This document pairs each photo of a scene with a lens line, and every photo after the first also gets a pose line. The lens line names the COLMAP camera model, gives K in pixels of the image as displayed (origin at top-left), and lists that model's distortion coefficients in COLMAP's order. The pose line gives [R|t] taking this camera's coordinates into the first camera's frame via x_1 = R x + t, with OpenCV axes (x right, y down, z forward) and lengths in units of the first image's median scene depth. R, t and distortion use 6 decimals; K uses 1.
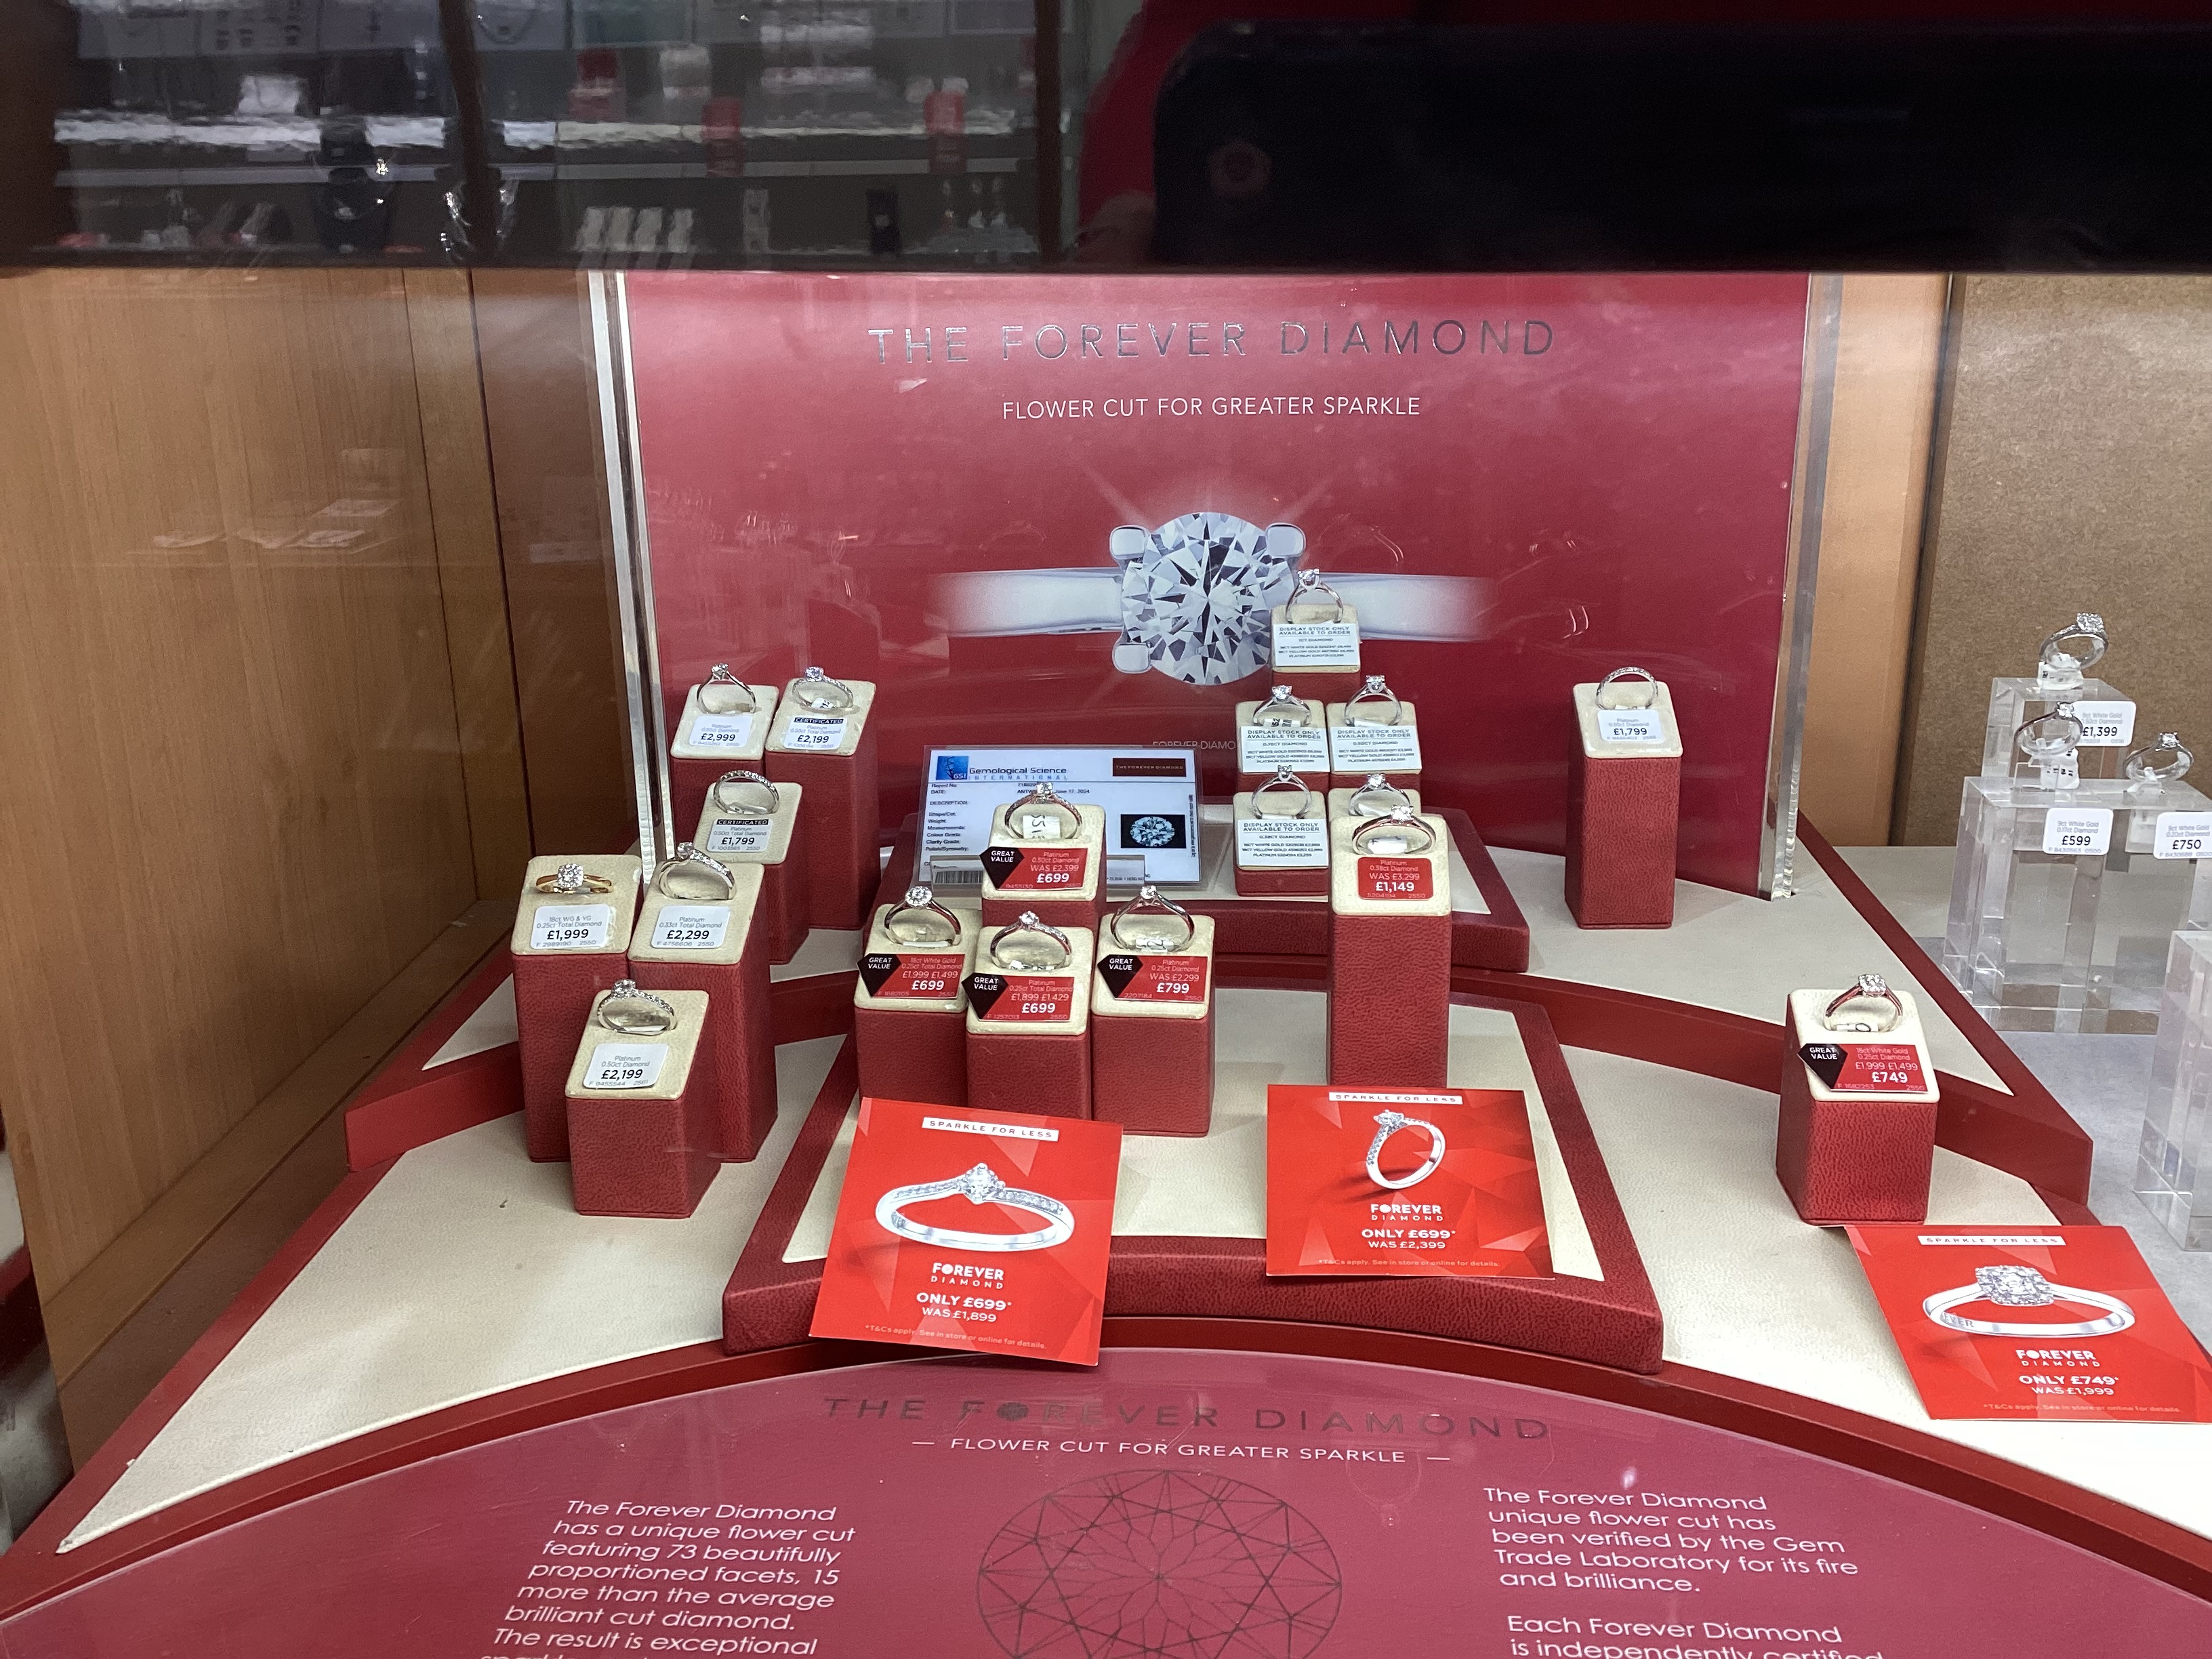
lens RADIAL K [[1982.1, 0, 1109.7], [0, 1982.1, 821.5], [0, 0, 1]] dist [0.130305, -0.234050]
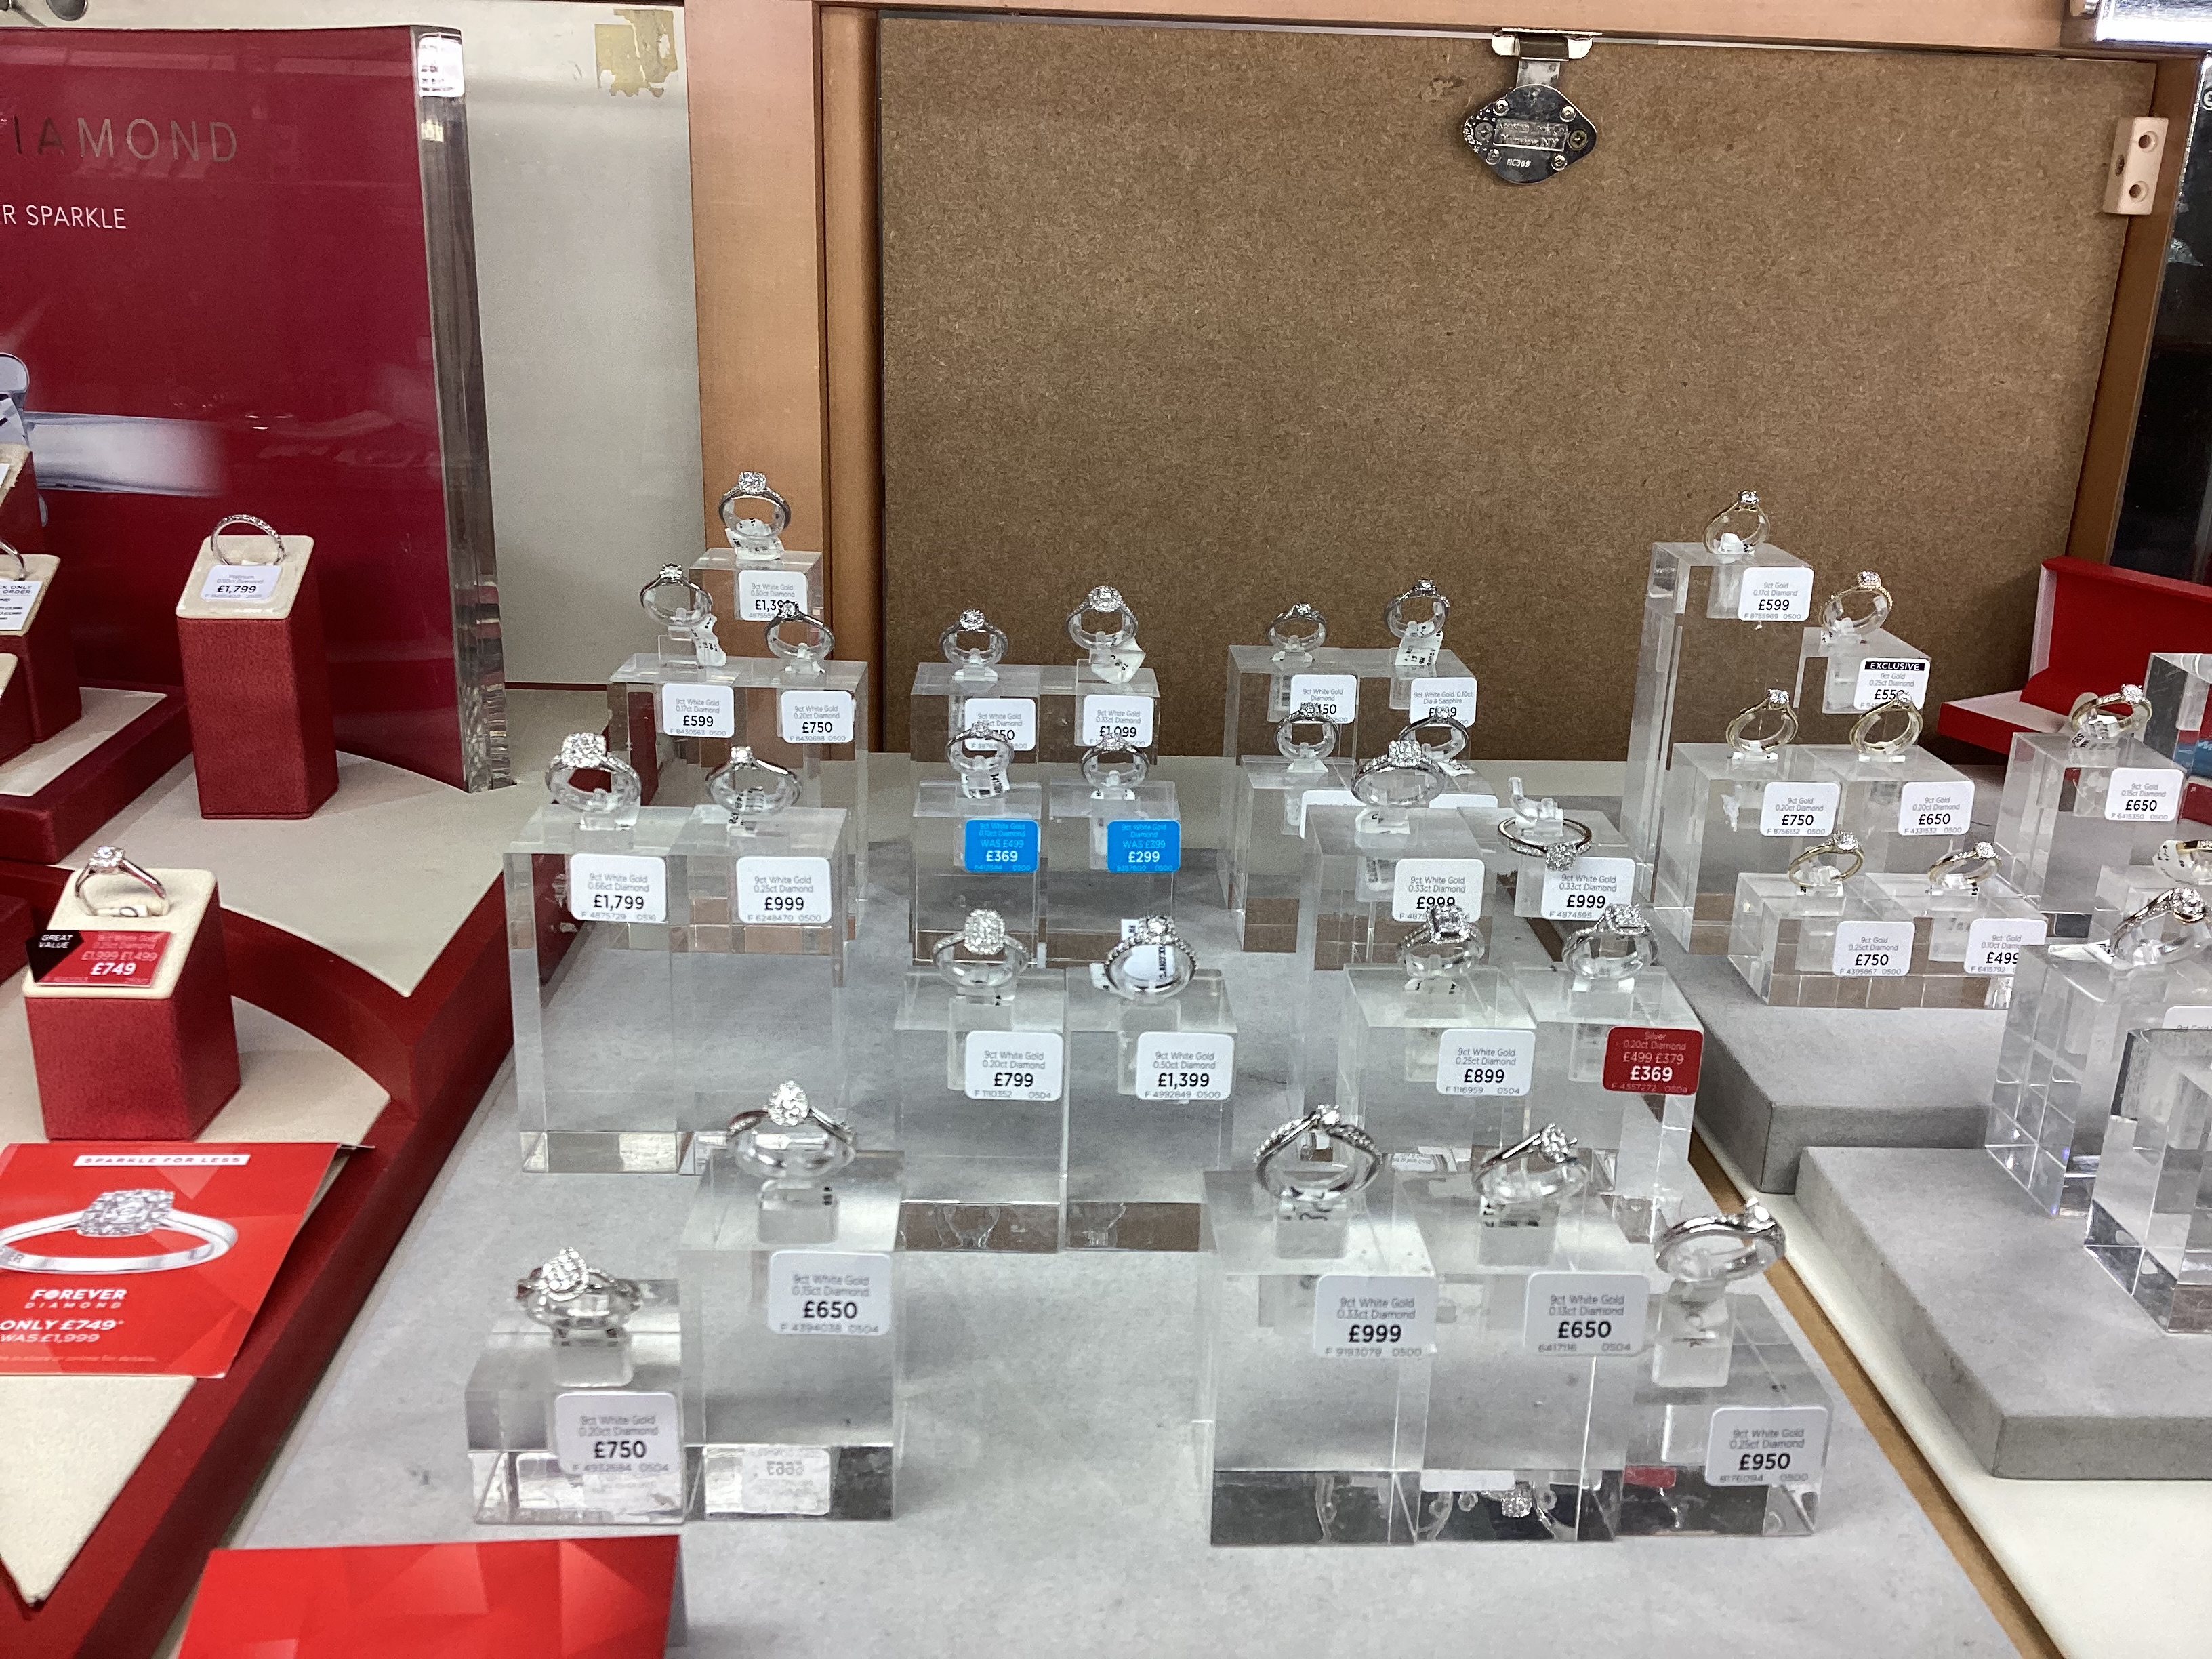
lens RADIAL K [[1982.1, 0, 1109.7], [0, 1982.1, 821.5], [0, 0, 1]] dist [0.130305, -0.234050]
pose [[0.993113, 0.011227, 0.116618, 0.533930], [-0.013341, 0.999760, 0.017361, 0.034687], [-0.116396, -0.018798, 0.993025, 0.092157]]
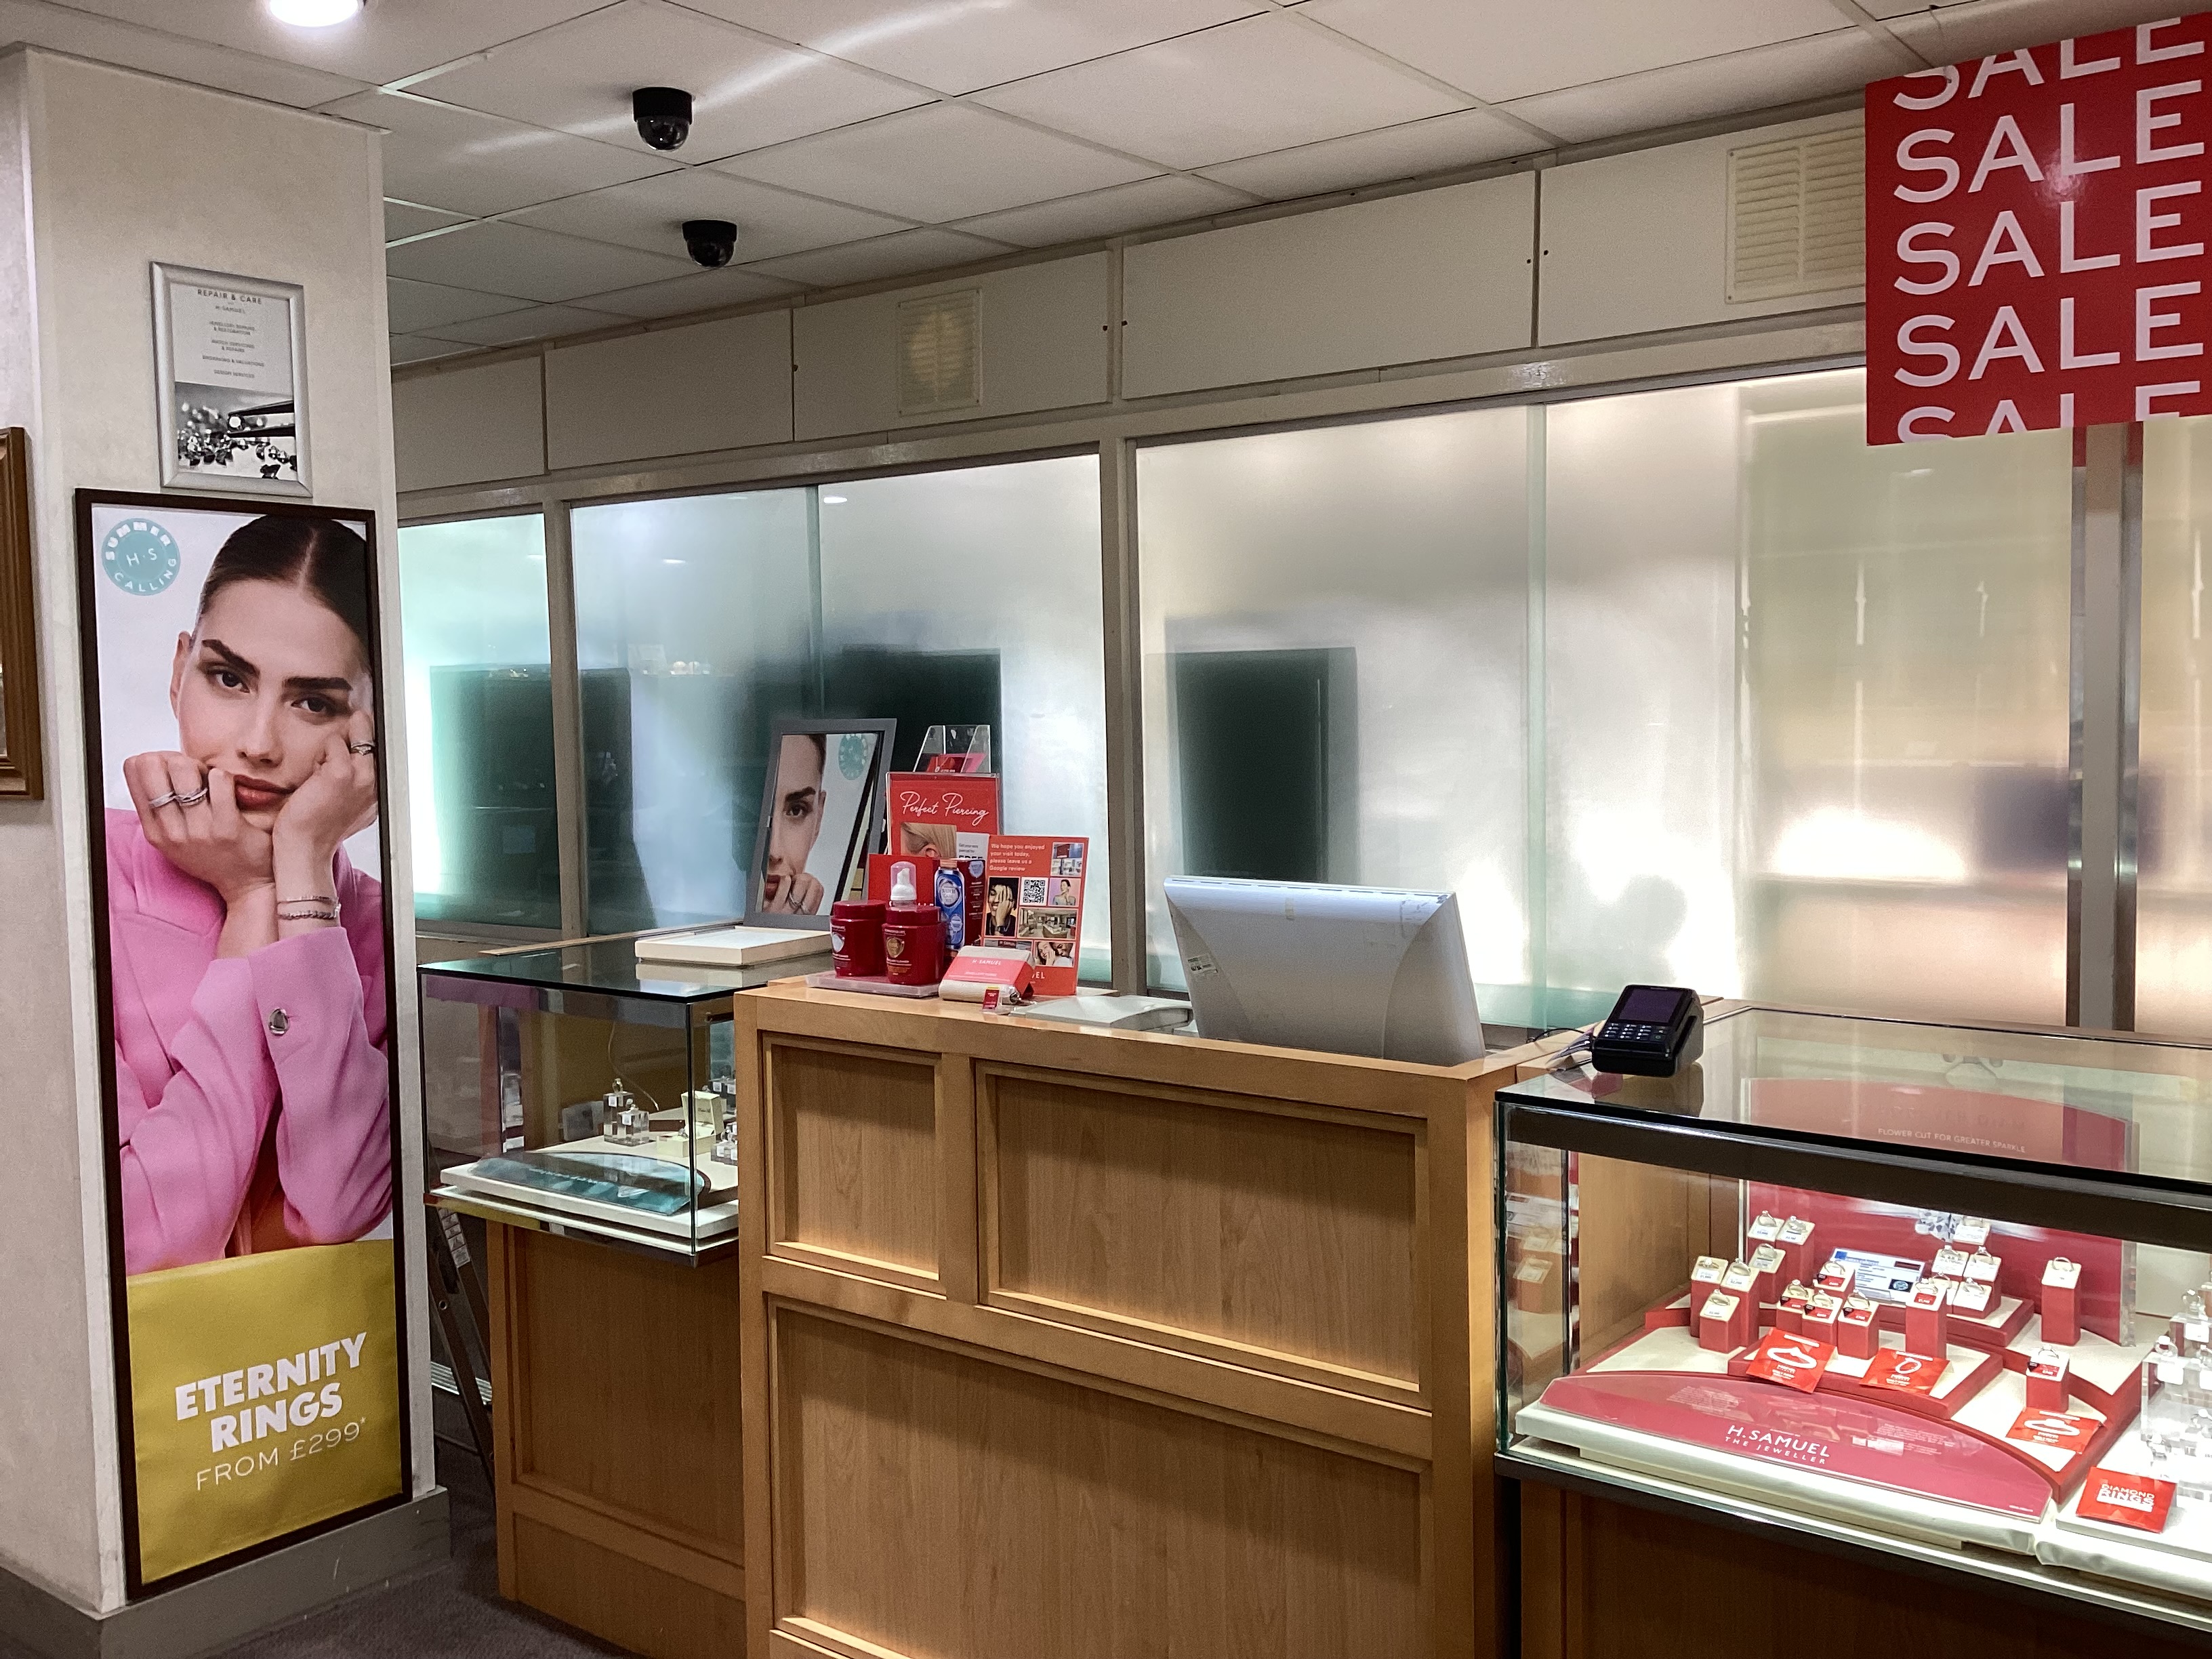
lens RADIAL K [[2020.8, 0, 1104.9], [0, 2020.8, 807.6], [0, 0, 1]] dist [0.009461, -0.020831]
pose [[0.816029, 0.036944, -0.576829, 0.831820], [-0.173440, 0.967619, -0.183390, 0.080213], [0.551376, 0.249697, 0.796013, -2.469104]]
